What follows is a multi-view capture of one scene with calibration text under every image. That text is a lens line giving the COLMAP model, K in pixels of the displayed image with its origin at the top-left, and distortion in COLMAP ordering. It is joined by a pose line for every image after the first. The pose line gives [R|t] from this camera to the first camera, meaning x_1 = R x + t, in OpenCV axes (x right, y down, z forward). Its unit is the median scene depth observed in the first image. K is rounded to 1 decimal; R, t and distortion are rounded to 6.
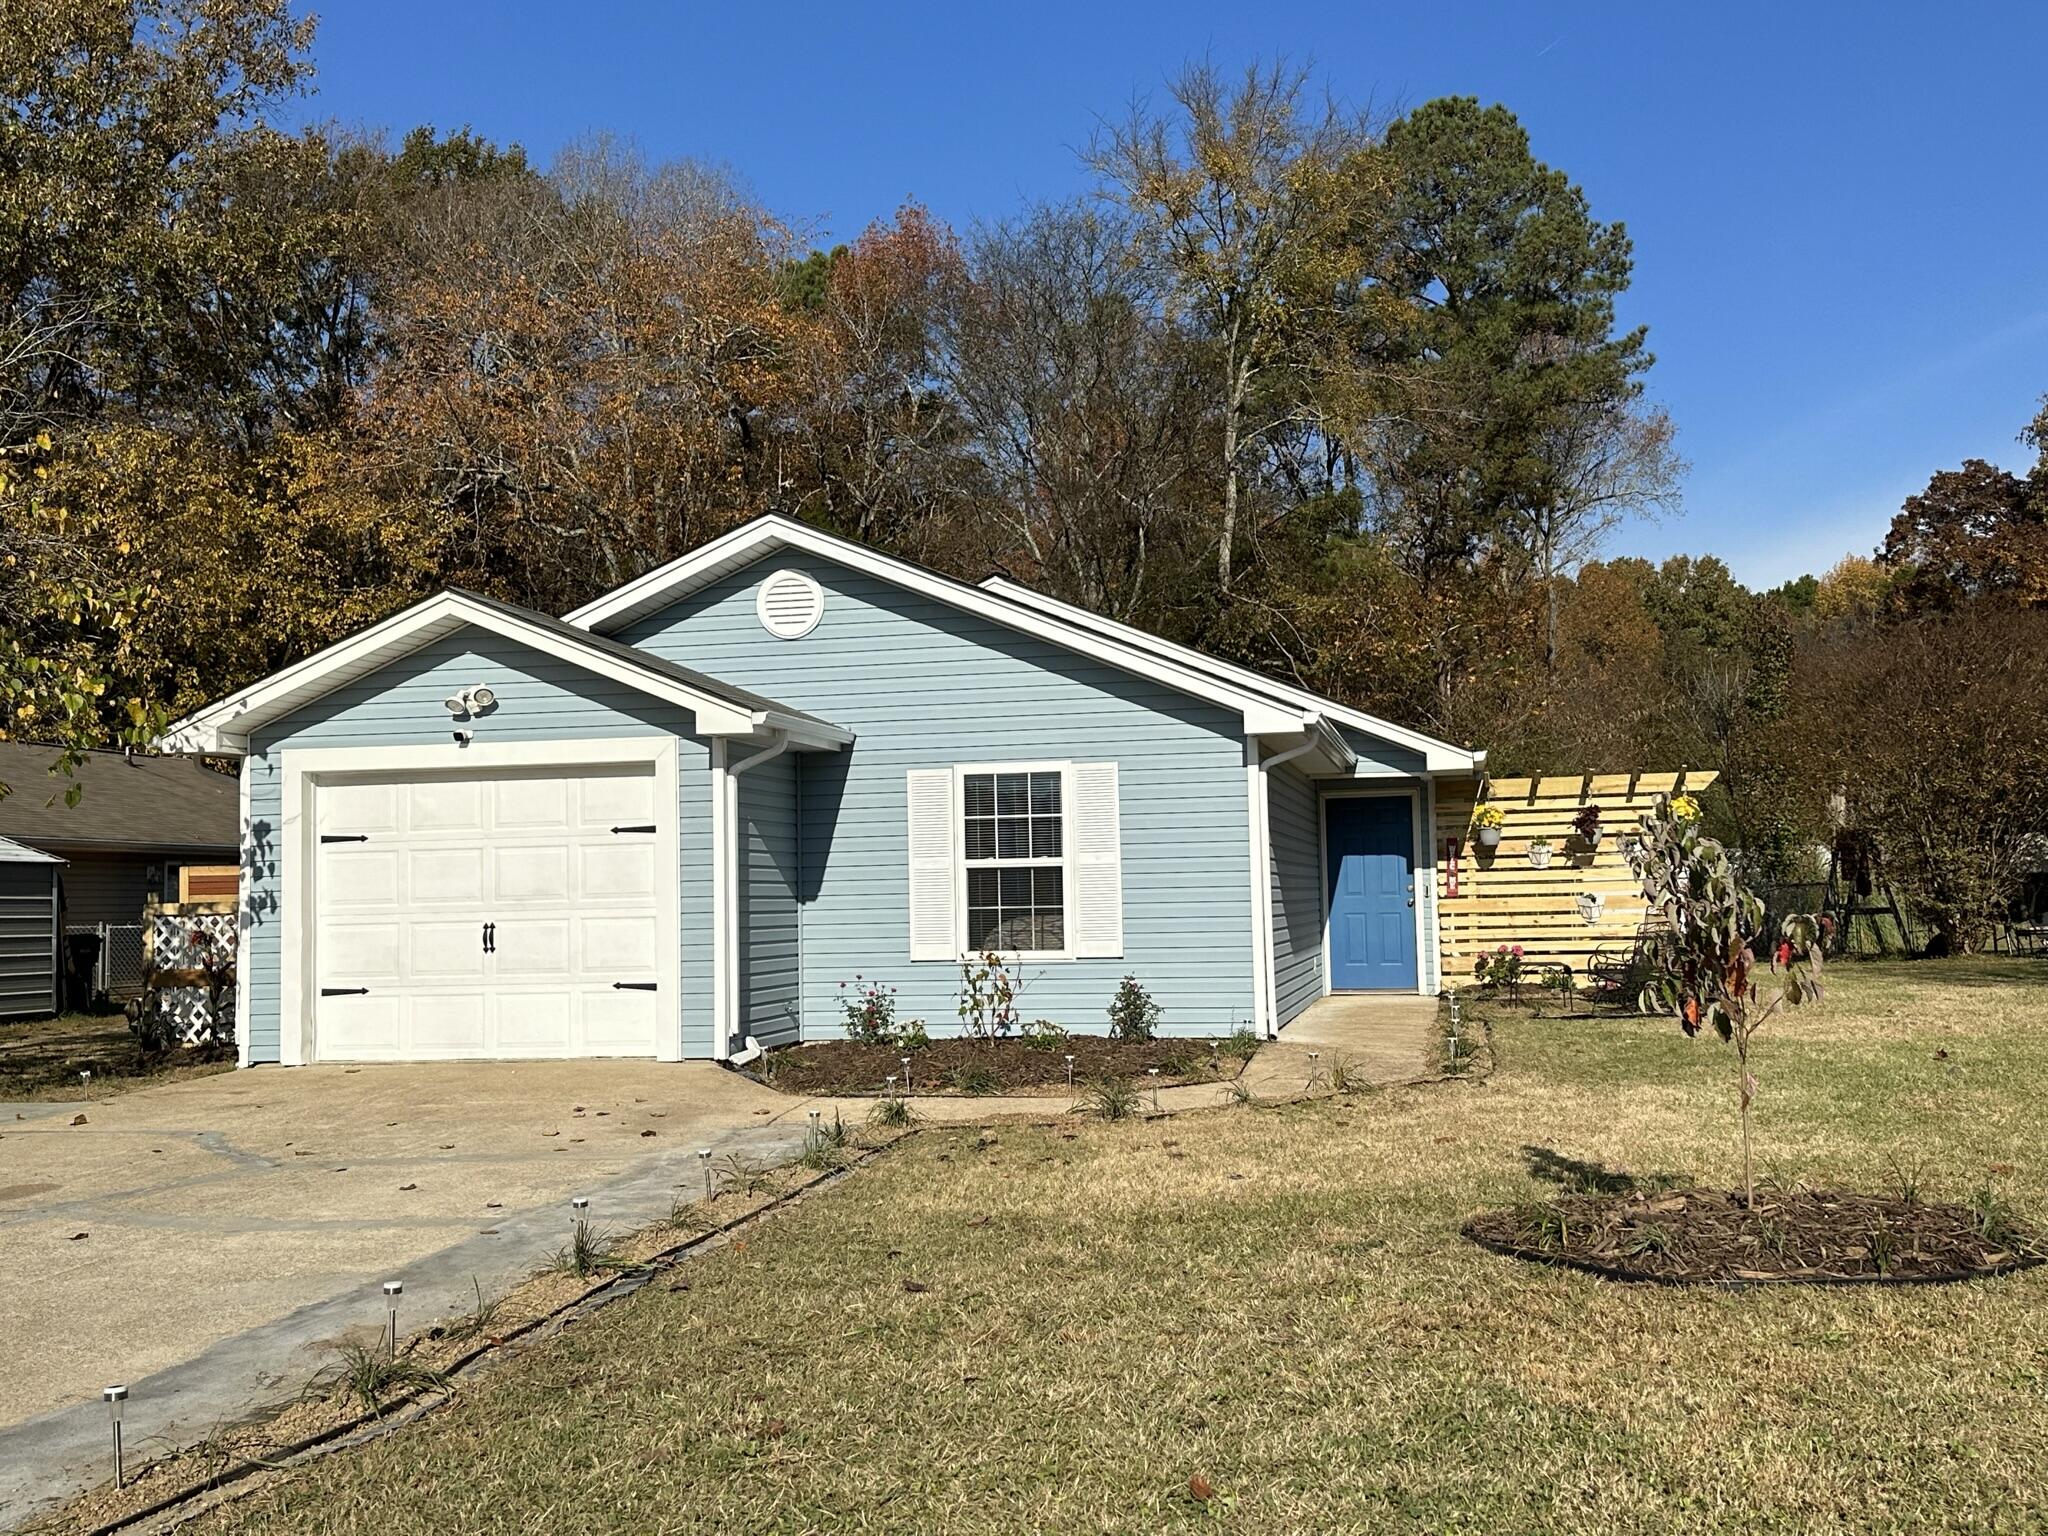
lens RADIAL K [[2059.6, 0, 1024.0], [0, 2059.6, 768.0], [0, 0, 1]] dist [-0.007245, -0.008653]
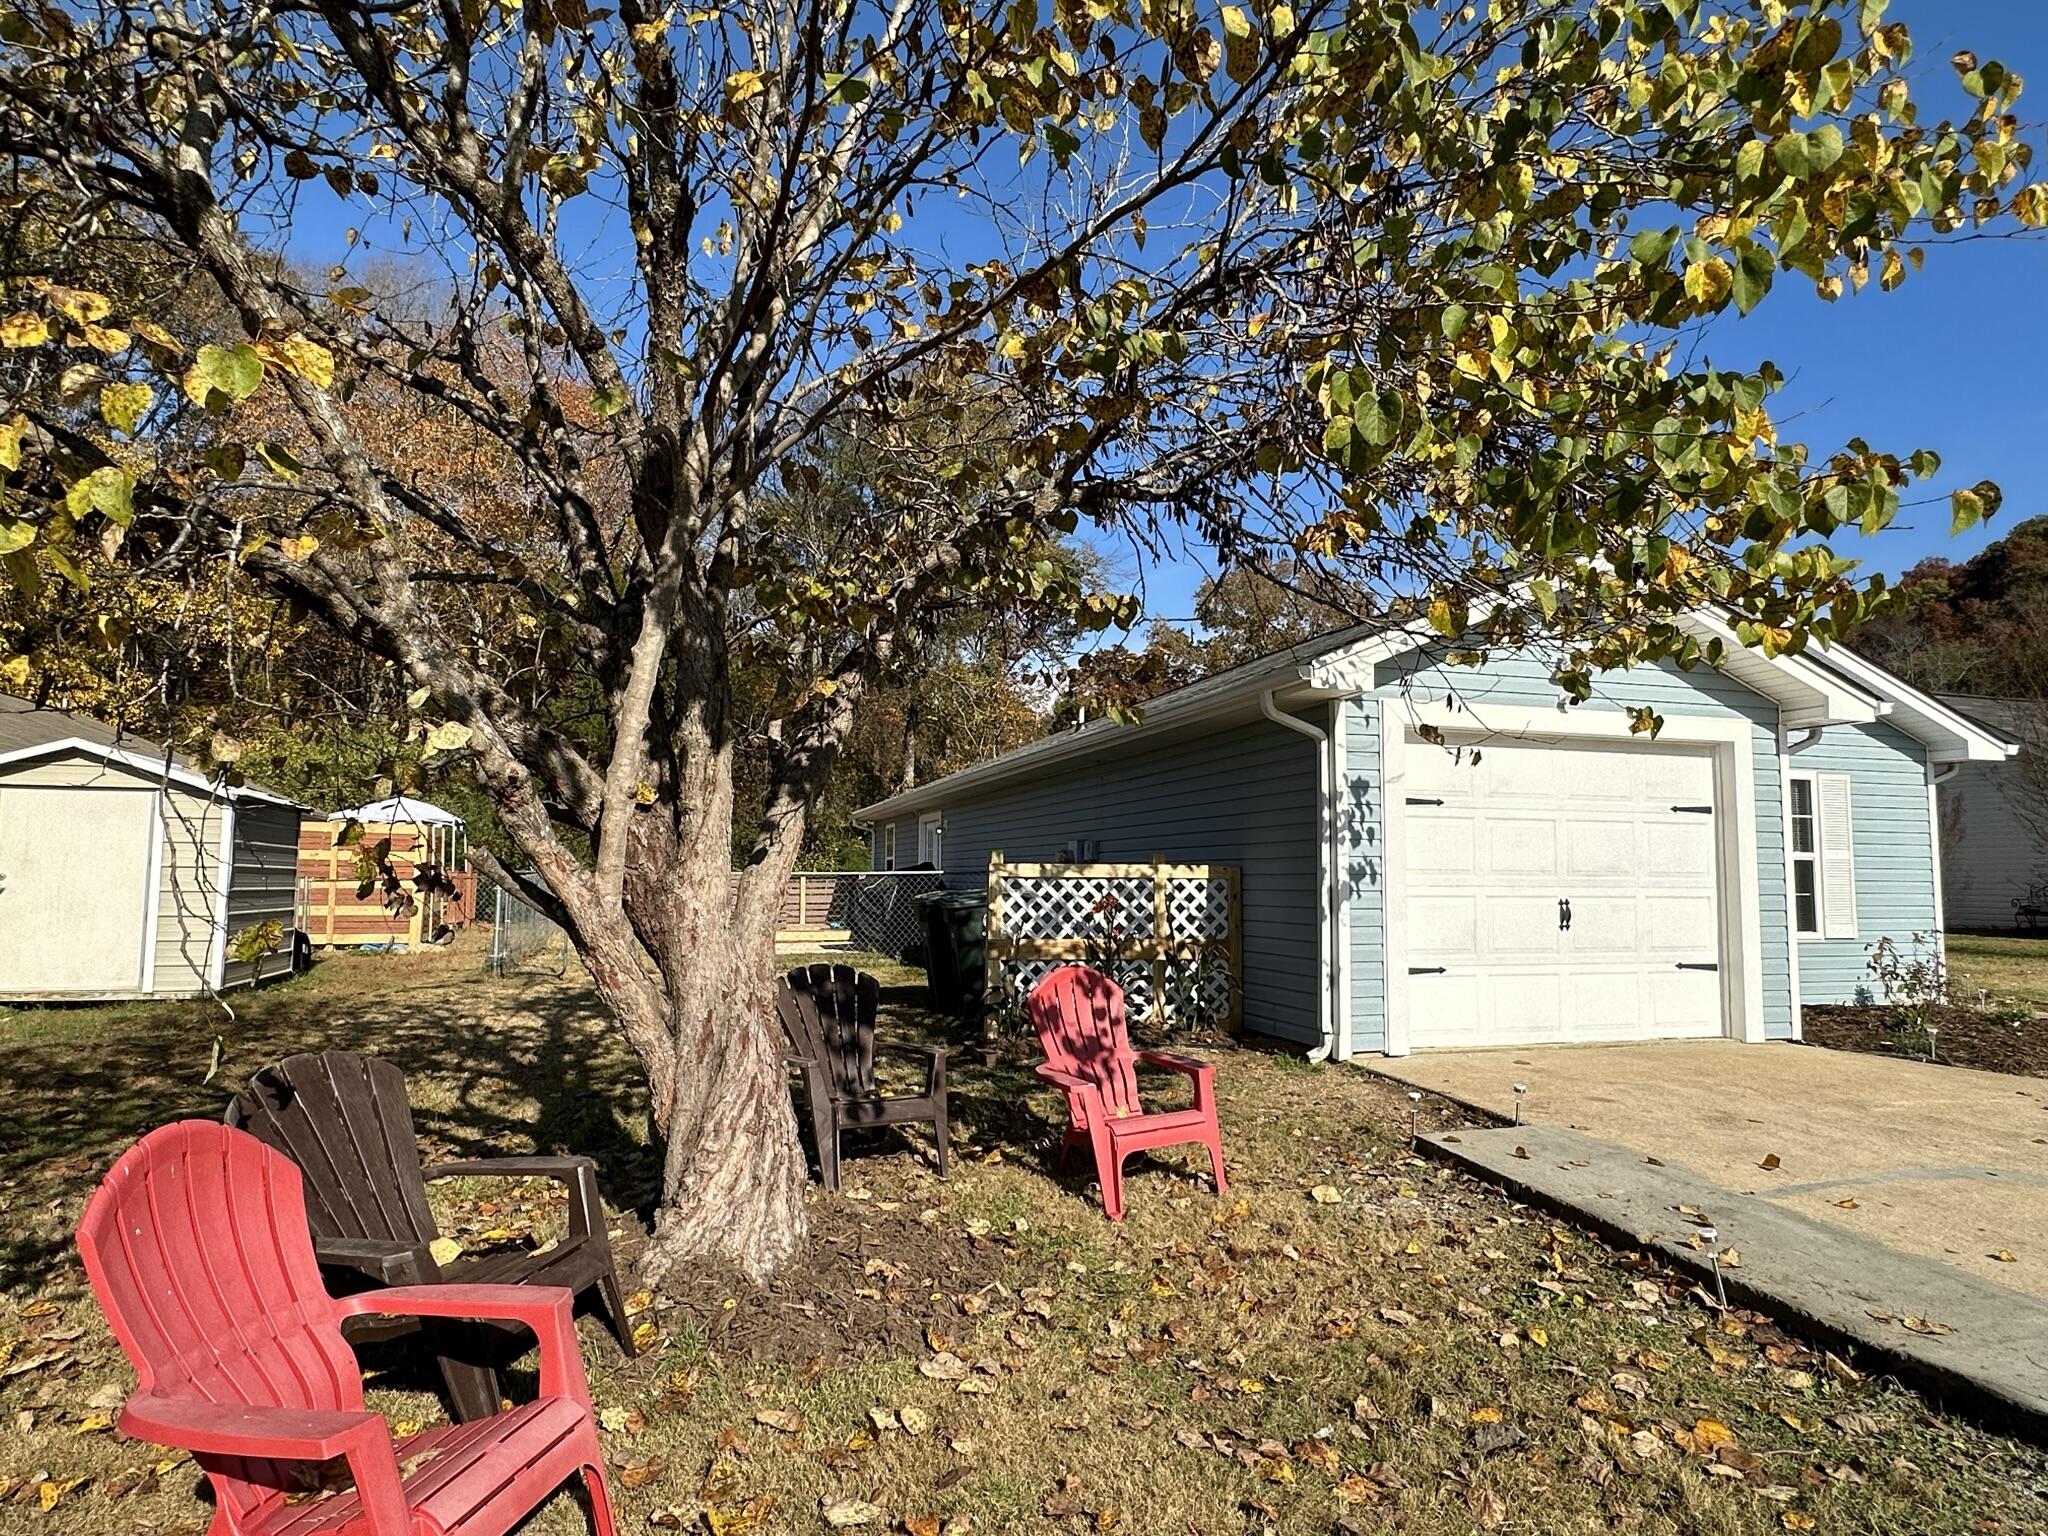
lens RADIAL K [[1207.5, 0, 1024.0], [0, 1207.5, 768.0], [0, 0, 1]] dist [0.002643, -0.011182]
pose [[0.887730, 0.067064, 0.455453, -0.733339], [-0.061057, 0.997744, -0.027909, 0.045062], [-0.456297, -0.003033, 0.889822, 0.611285]]
